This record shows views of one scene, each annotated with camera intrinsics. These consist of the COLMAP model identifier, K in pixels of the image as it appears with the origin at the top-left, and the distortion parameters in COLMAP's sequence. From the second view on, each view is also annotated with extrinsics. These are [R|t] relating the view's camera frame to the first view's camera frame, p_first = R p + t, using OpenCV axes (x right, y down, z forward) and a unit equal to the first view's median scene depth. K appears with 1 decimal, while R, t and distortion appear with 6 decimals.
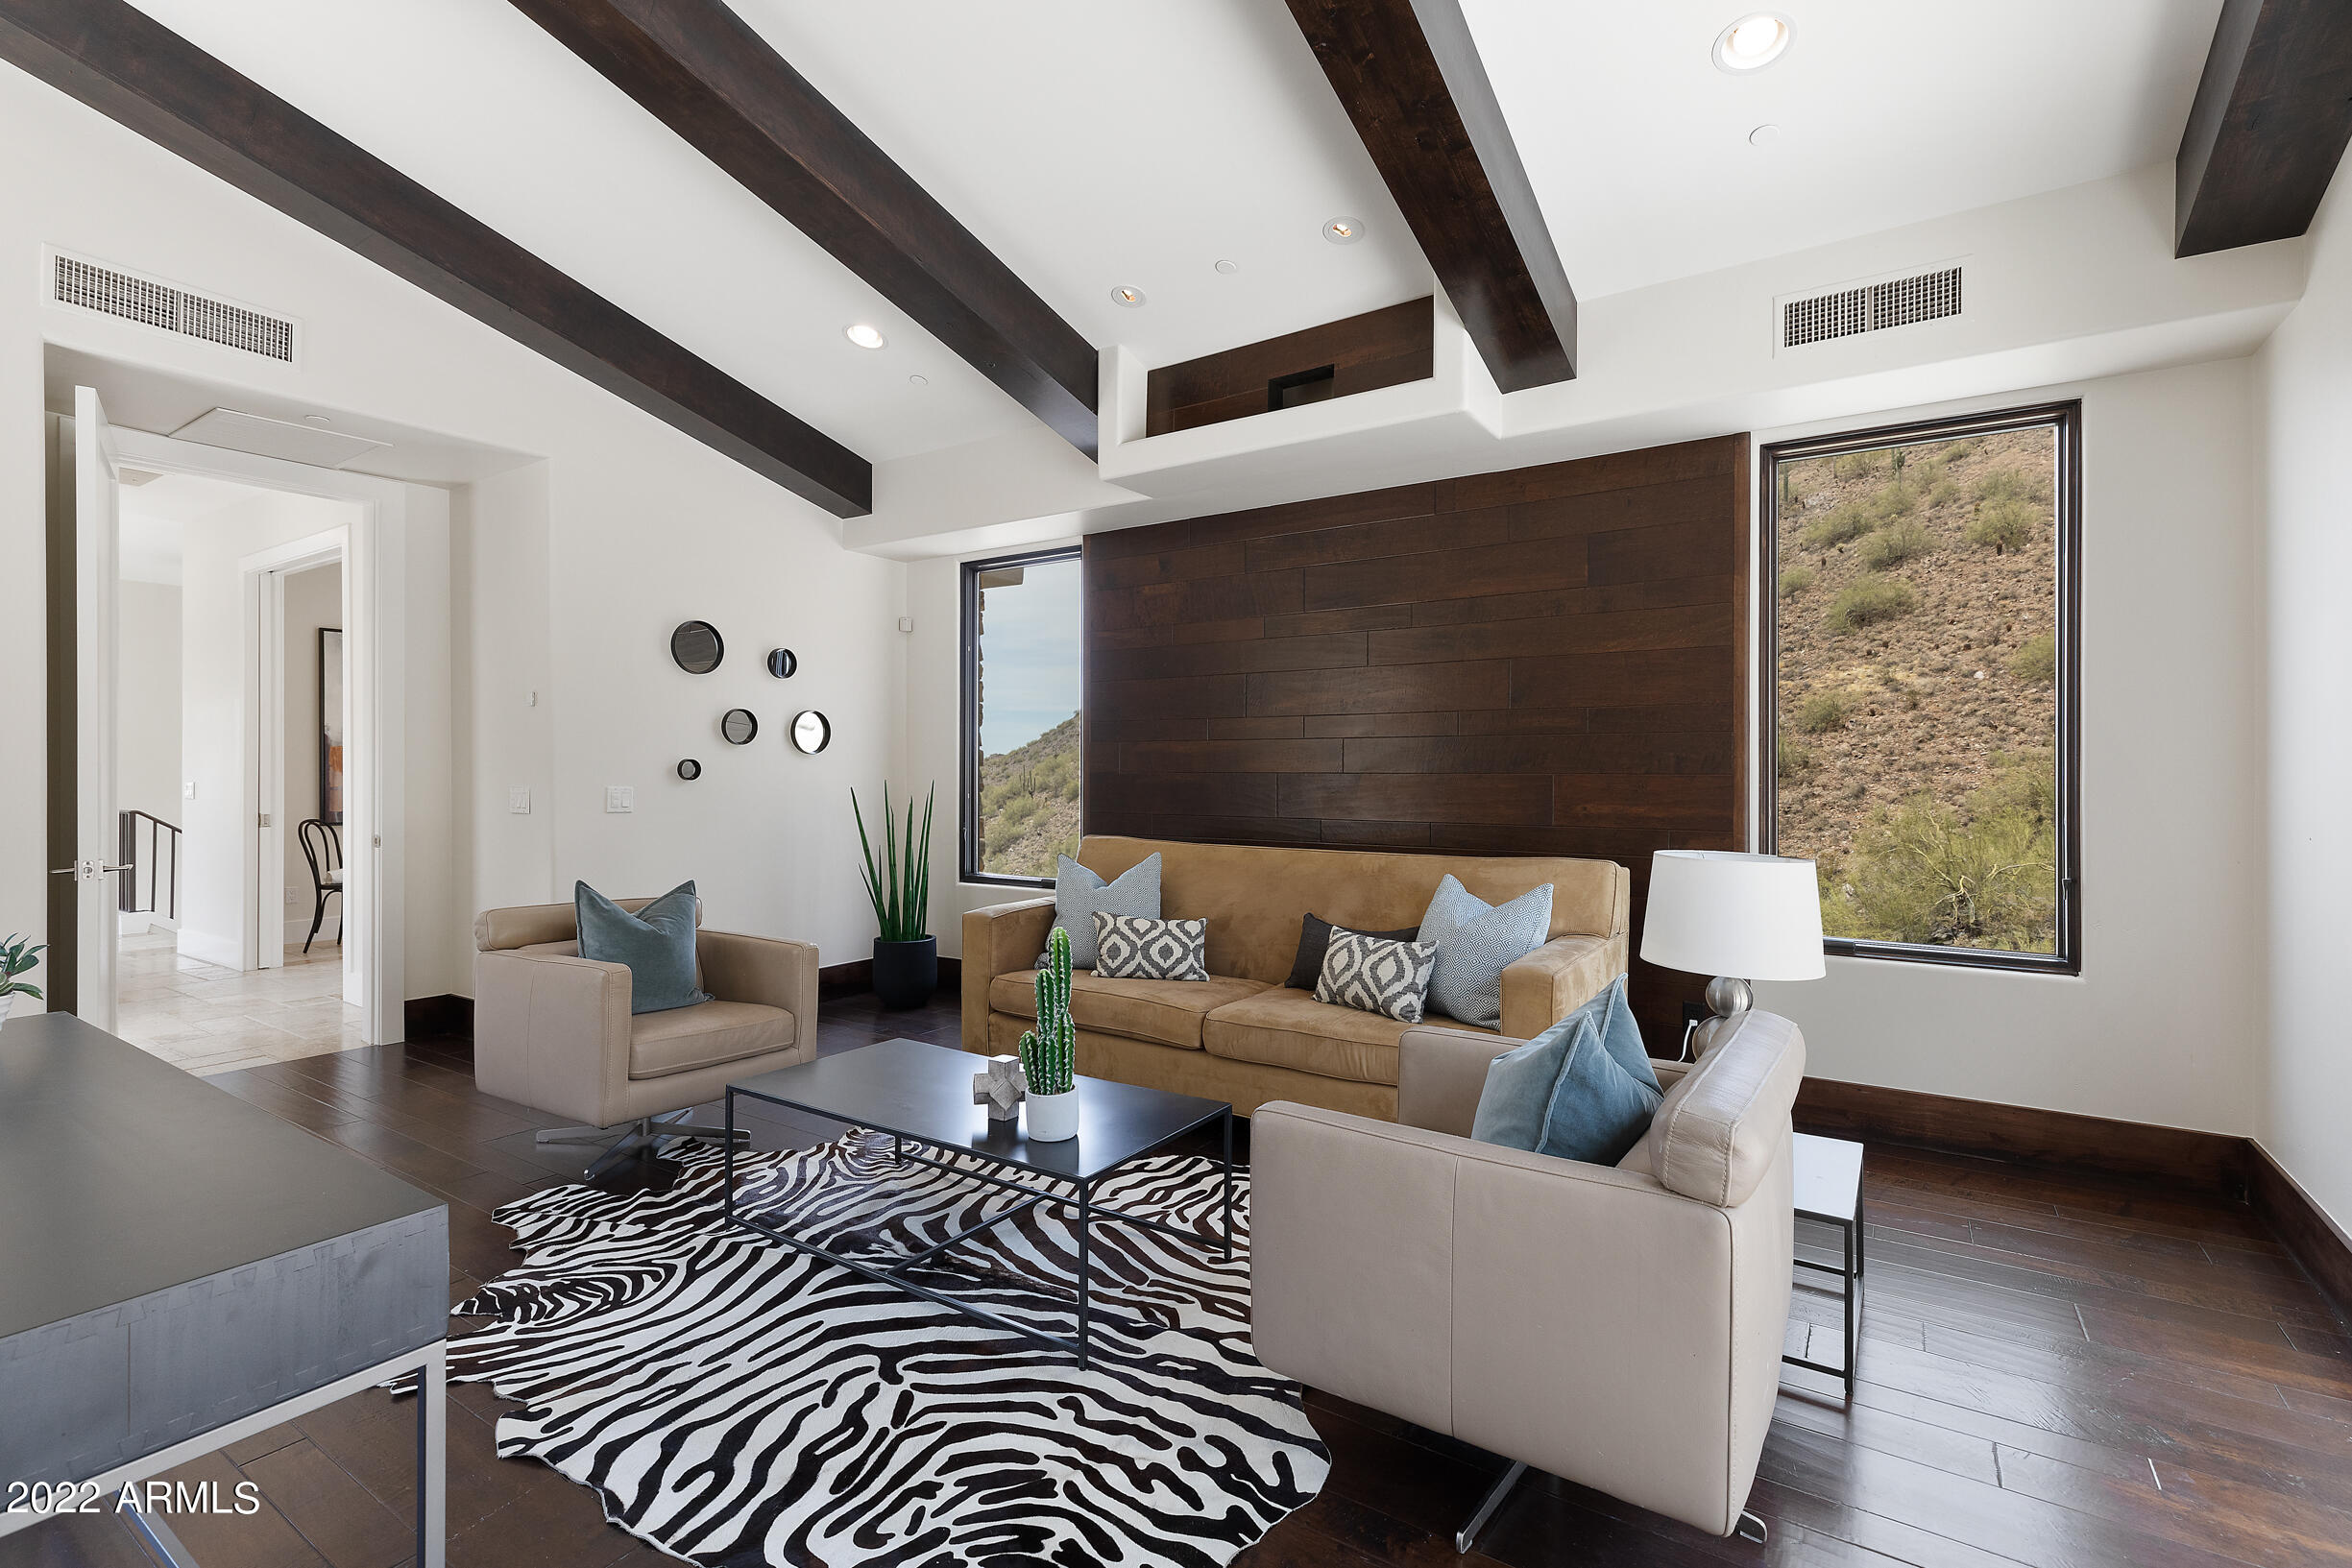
lens RADIAL K [[1062.3, 0, 1176.1], [0, 1062.3, 776.0], [0, 0, 1]] dist [-0.001065, -0.000153]
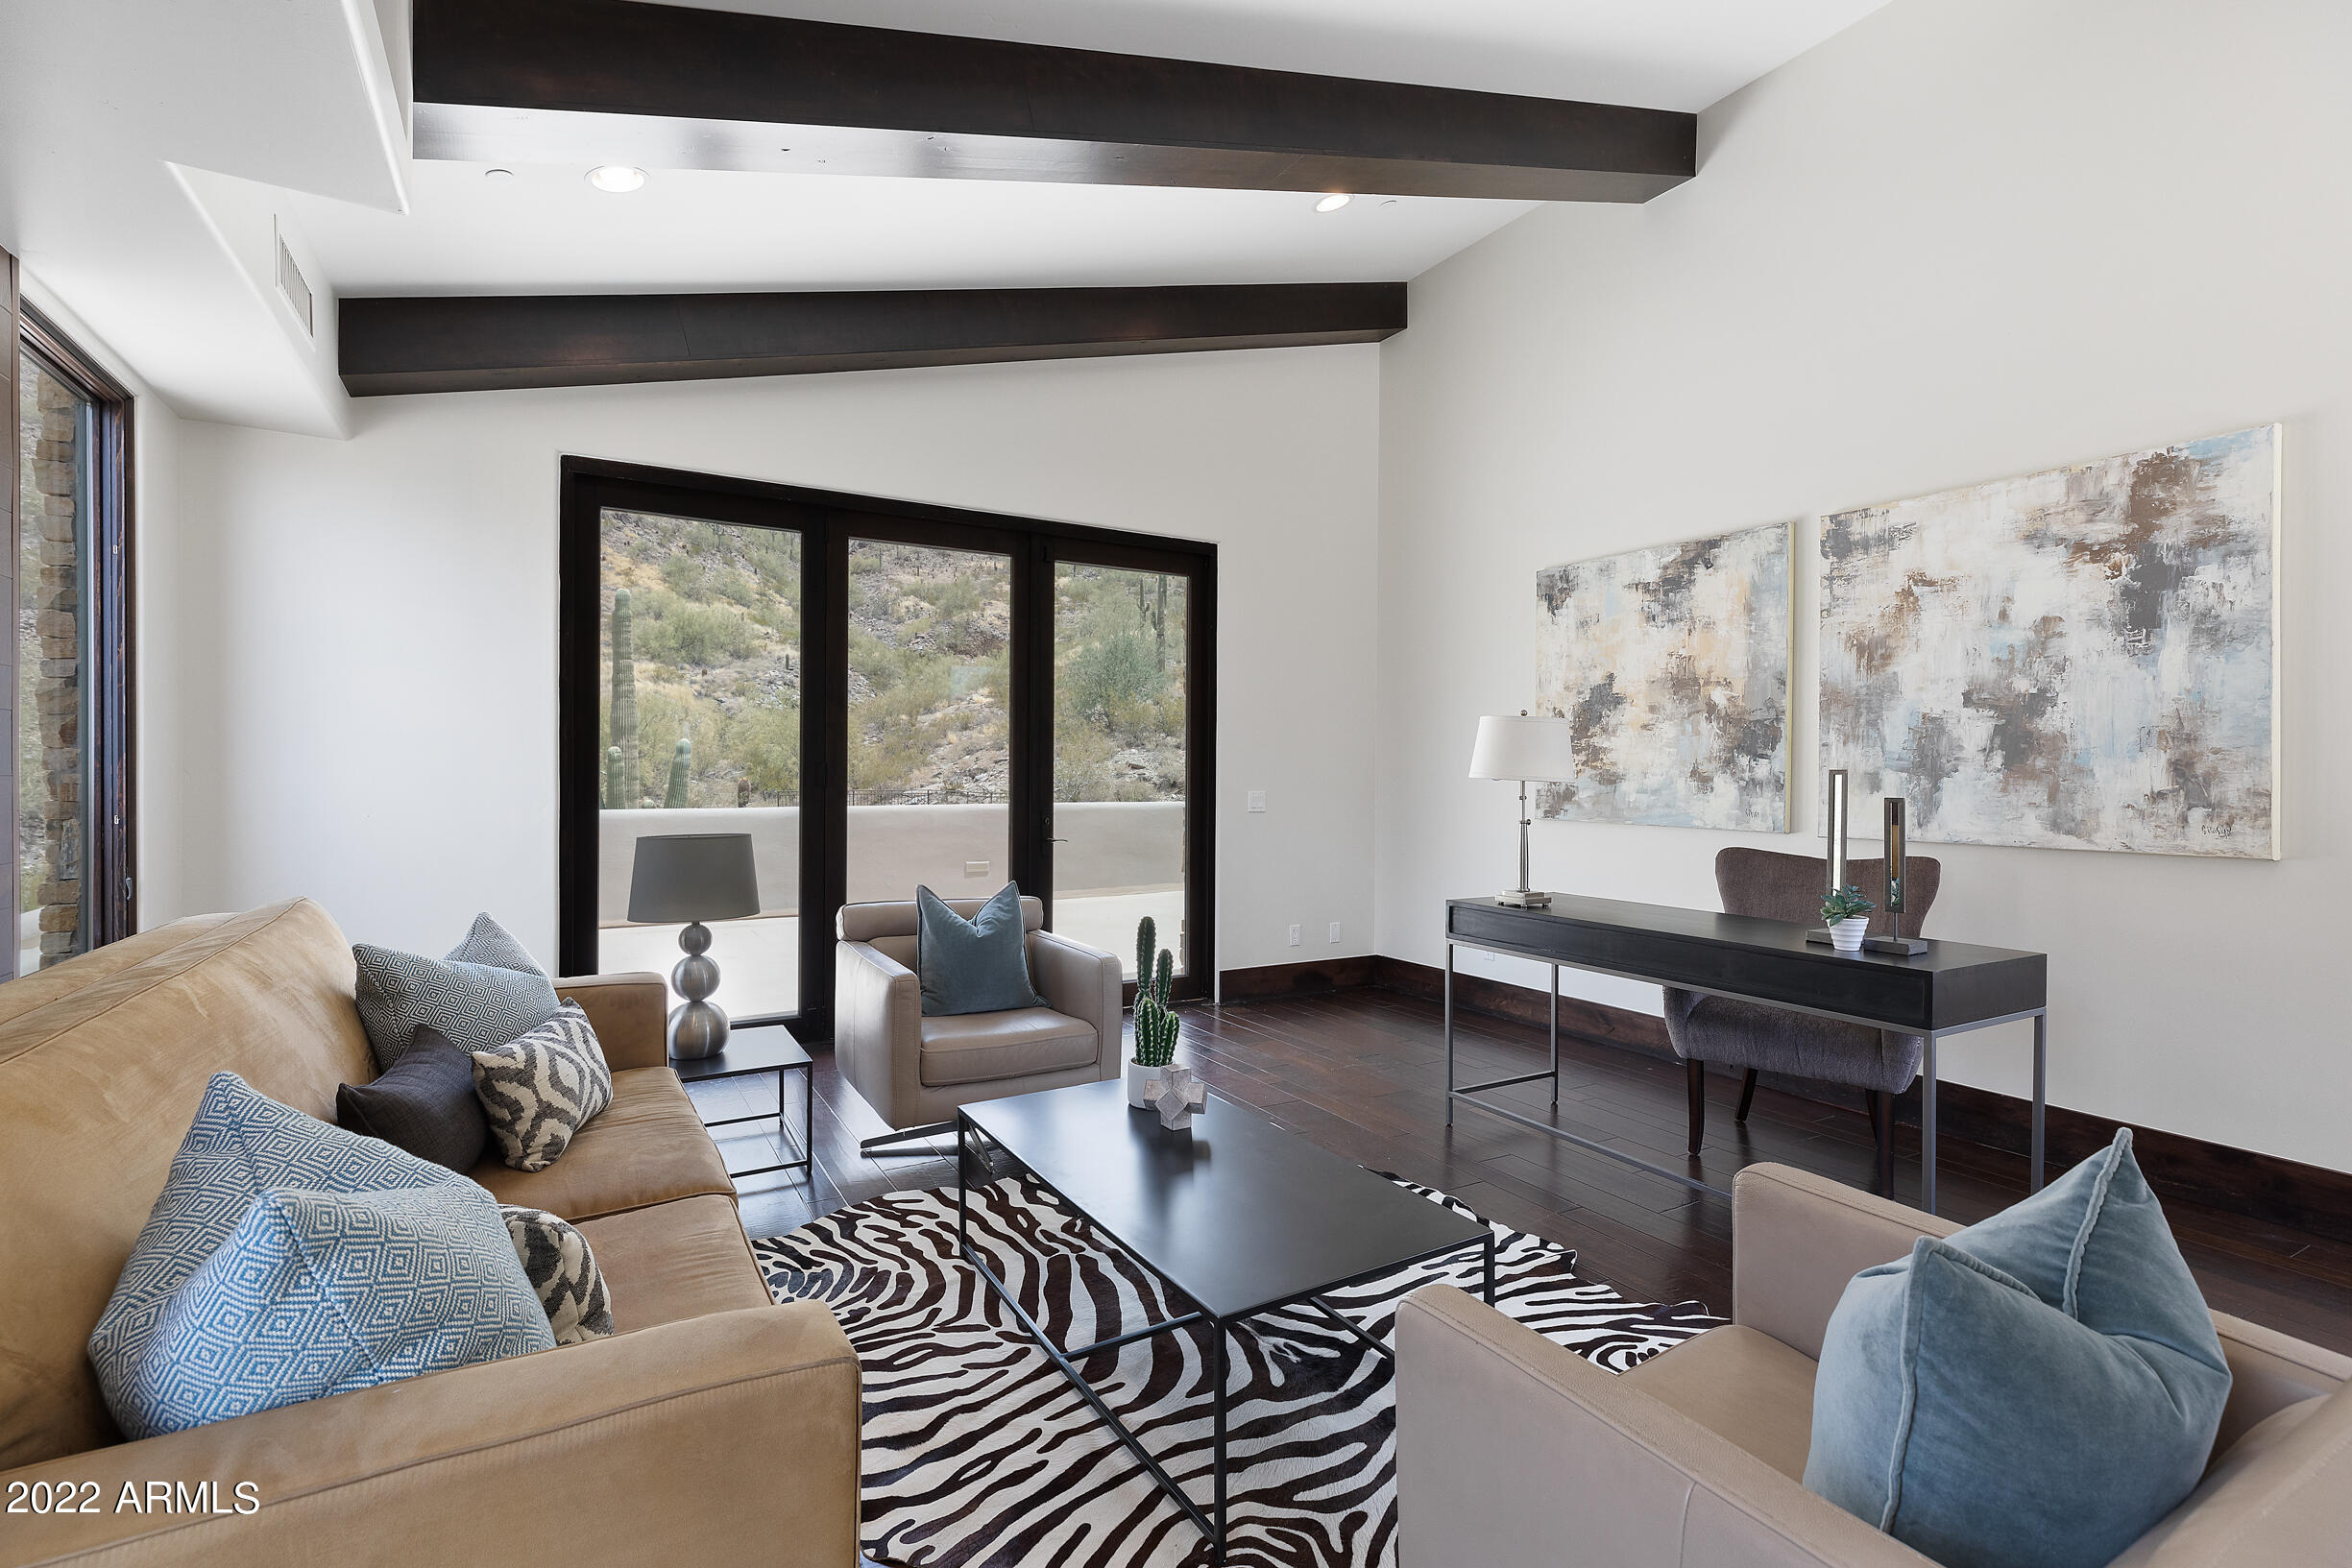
lens RADIAL K [[1062.3, 0, 1176.9], [0, 1062.3, 782.7], [0, 0, 1]] dist [-0.001065, -0.000153]
pose [[-0.899650, -0.003568, 0.436597, -0.566717], [-0.001397, 0.999985, 0.005293, -0.001114], [-0.436609, 0.004151, -0.899642, 1.798989]]
